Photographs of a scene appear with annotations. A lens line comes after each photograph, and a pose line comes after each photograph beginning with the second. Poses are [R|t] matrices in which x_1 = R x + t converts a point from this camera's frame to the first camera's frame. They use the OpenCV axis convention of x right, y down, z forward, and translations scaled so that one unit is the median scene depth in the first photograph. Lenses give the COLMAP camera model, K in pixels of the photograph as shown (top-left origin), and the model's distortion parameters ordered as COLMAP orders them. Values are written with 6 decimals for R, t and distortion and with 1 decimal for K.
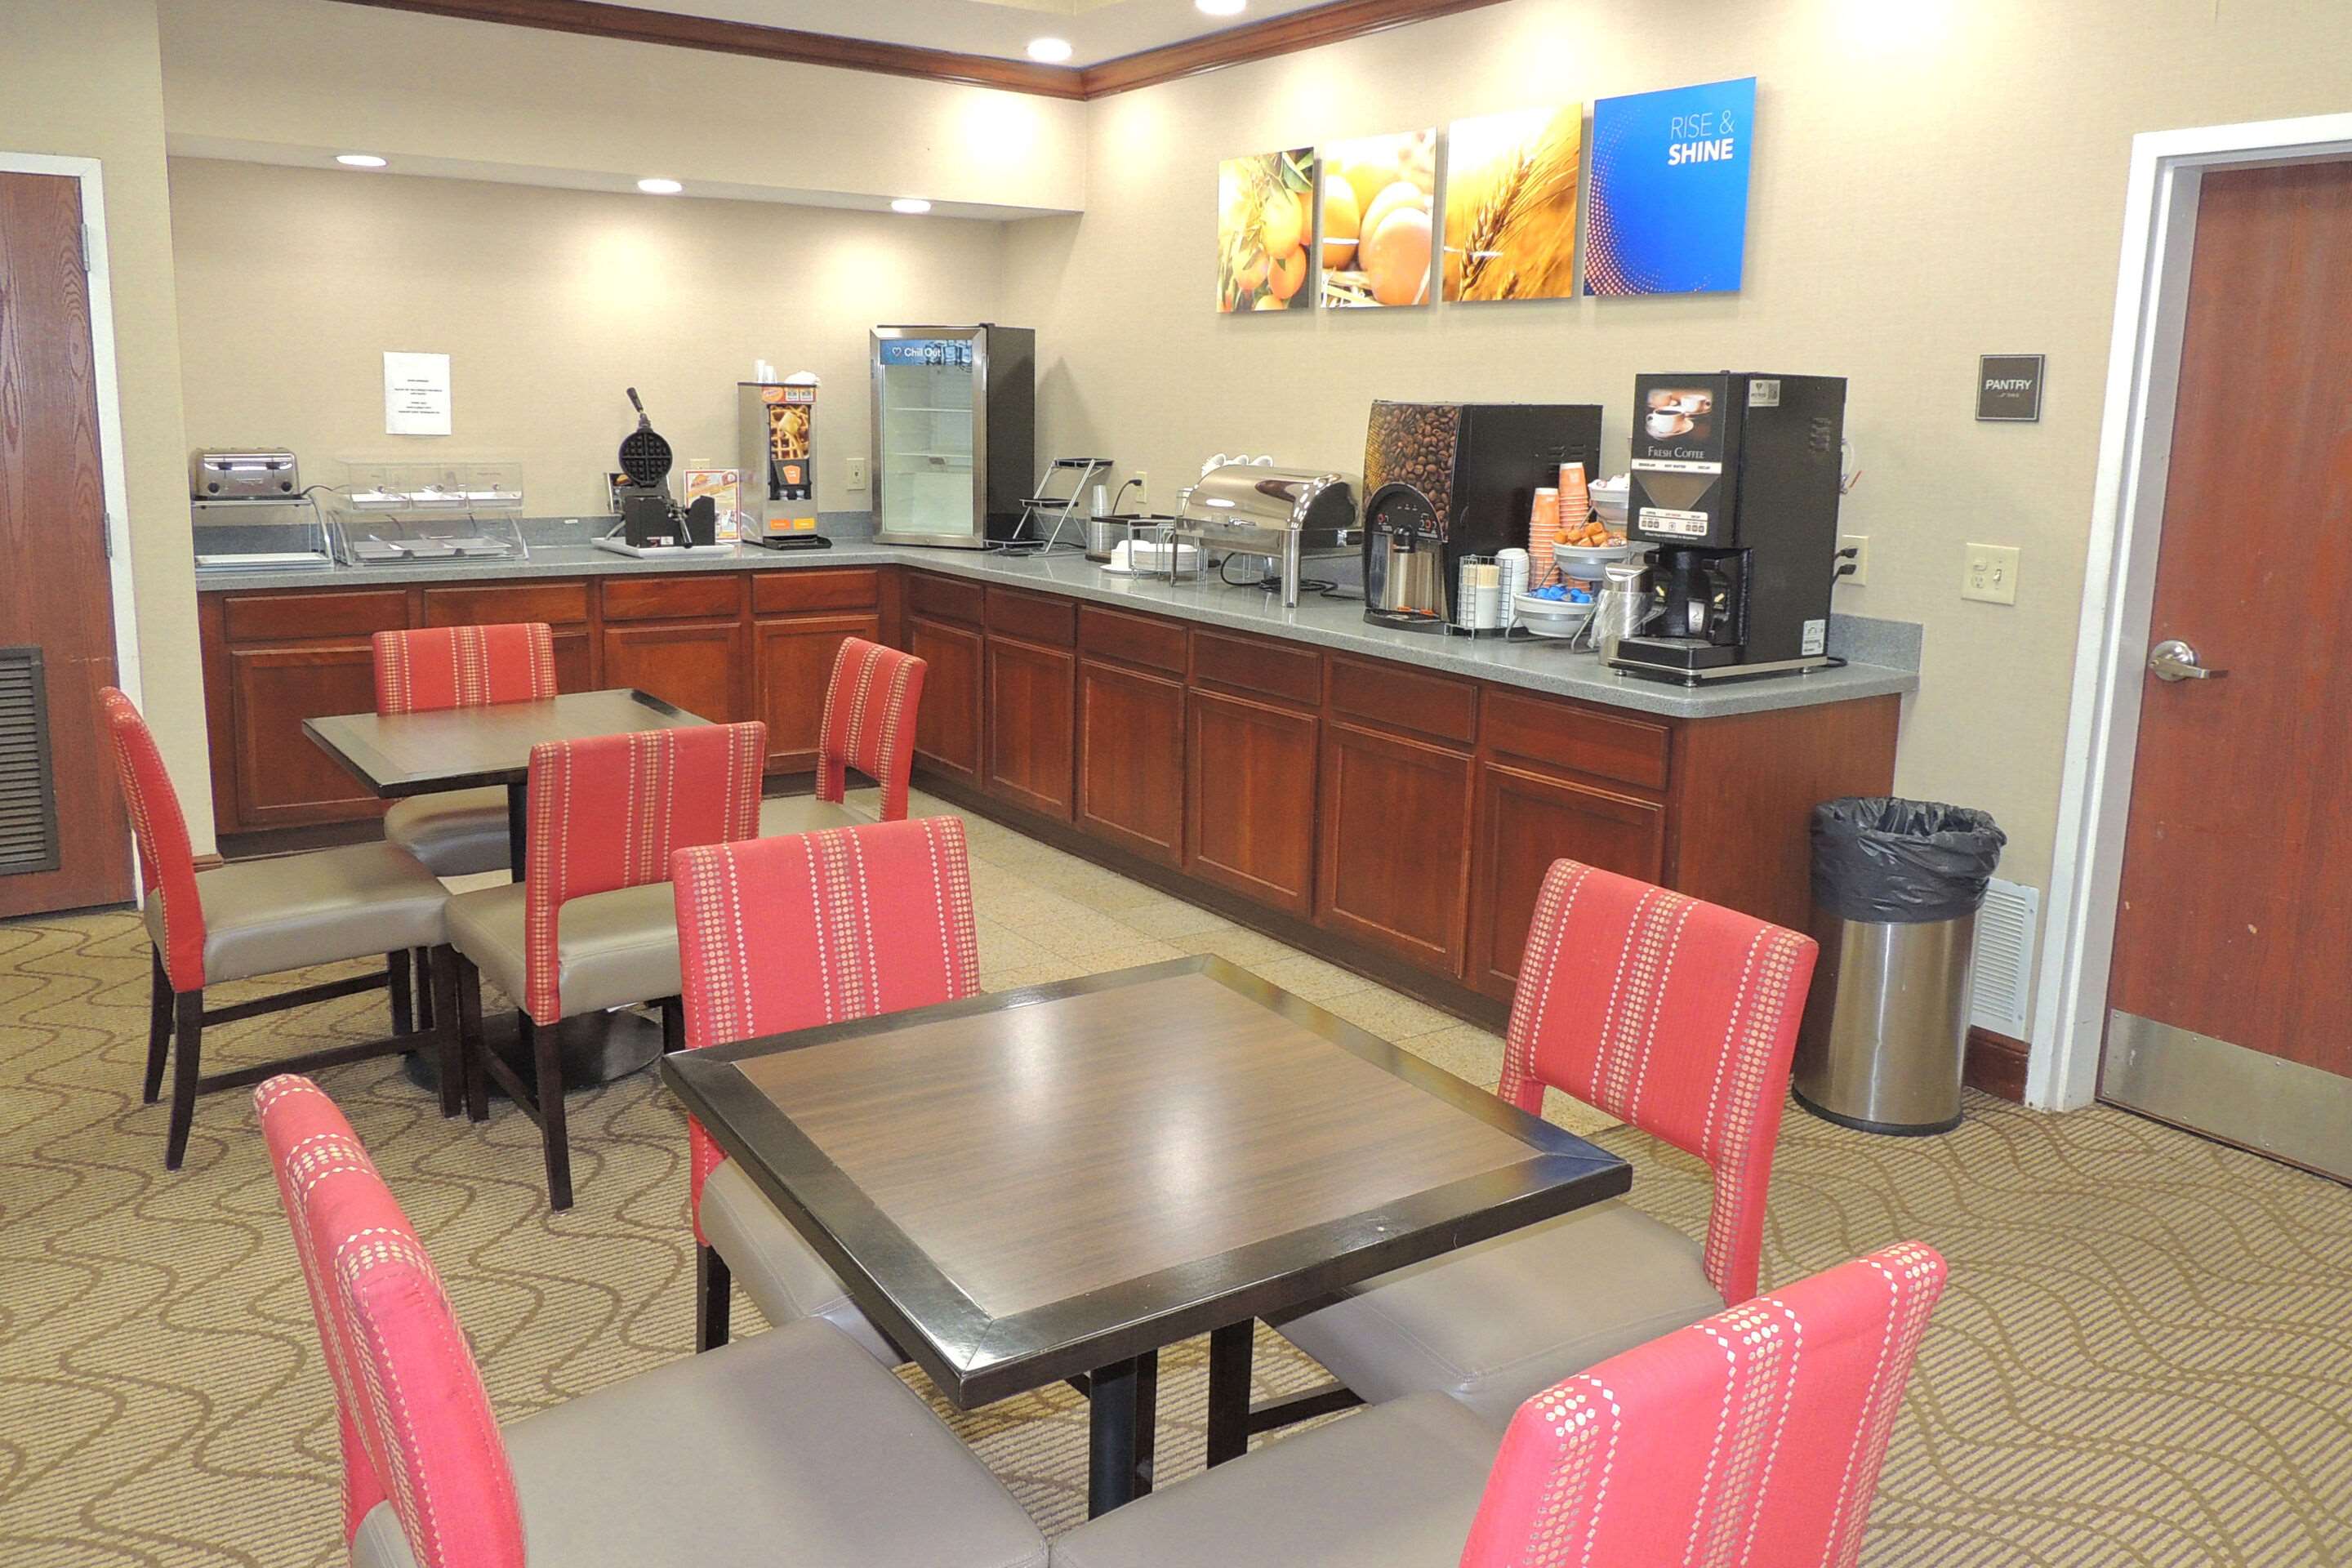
lens RADIAL K [[1705.4, 0, 1137.3], [0, 1705.4, 674.0], [0, 0, 1]] dist [-0.019012, 0.003161]
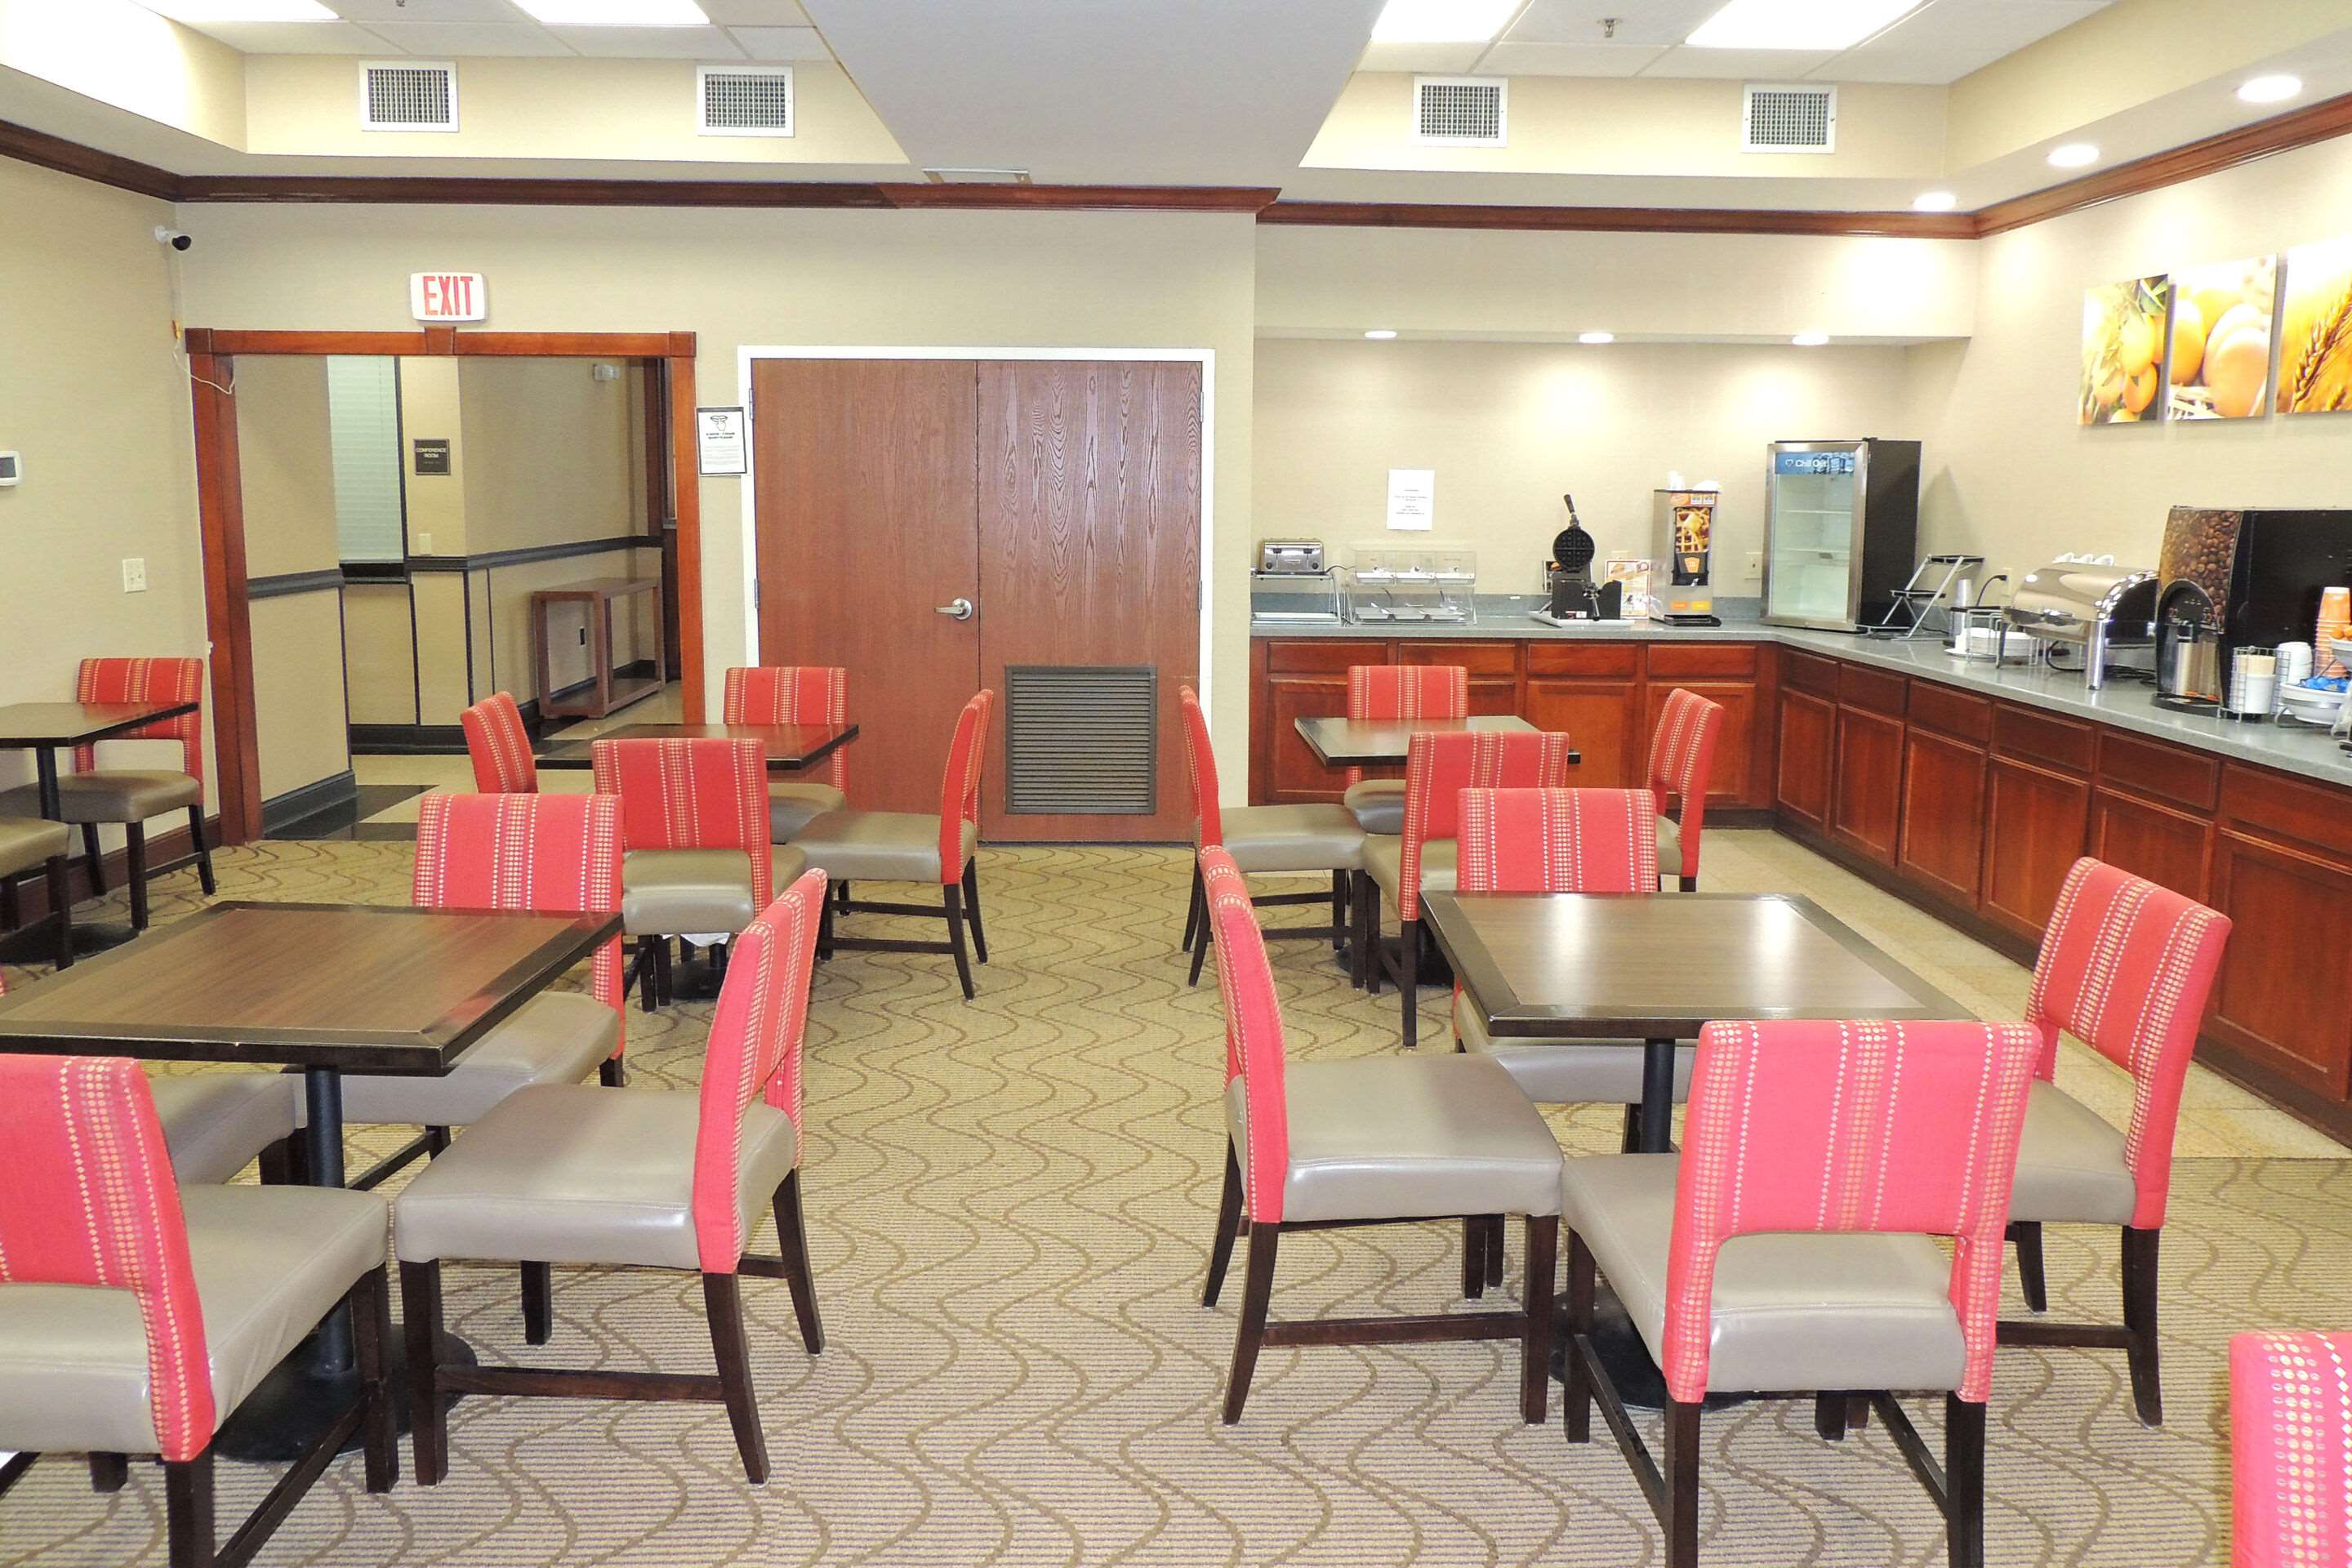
lens RADIAL K [[1749.7, 0, 1146.7], [0, 1749.7, 677.1], [0, 0, 1]] dist [-0.010448, -0.000863]
pose [[0.825484, 0.052928, -0.561938, 0.205411], [-0.083880, 0.996042, -0.029403, 0.036079], [0.558158, 0.071407, 0.826656, -0.273291]]
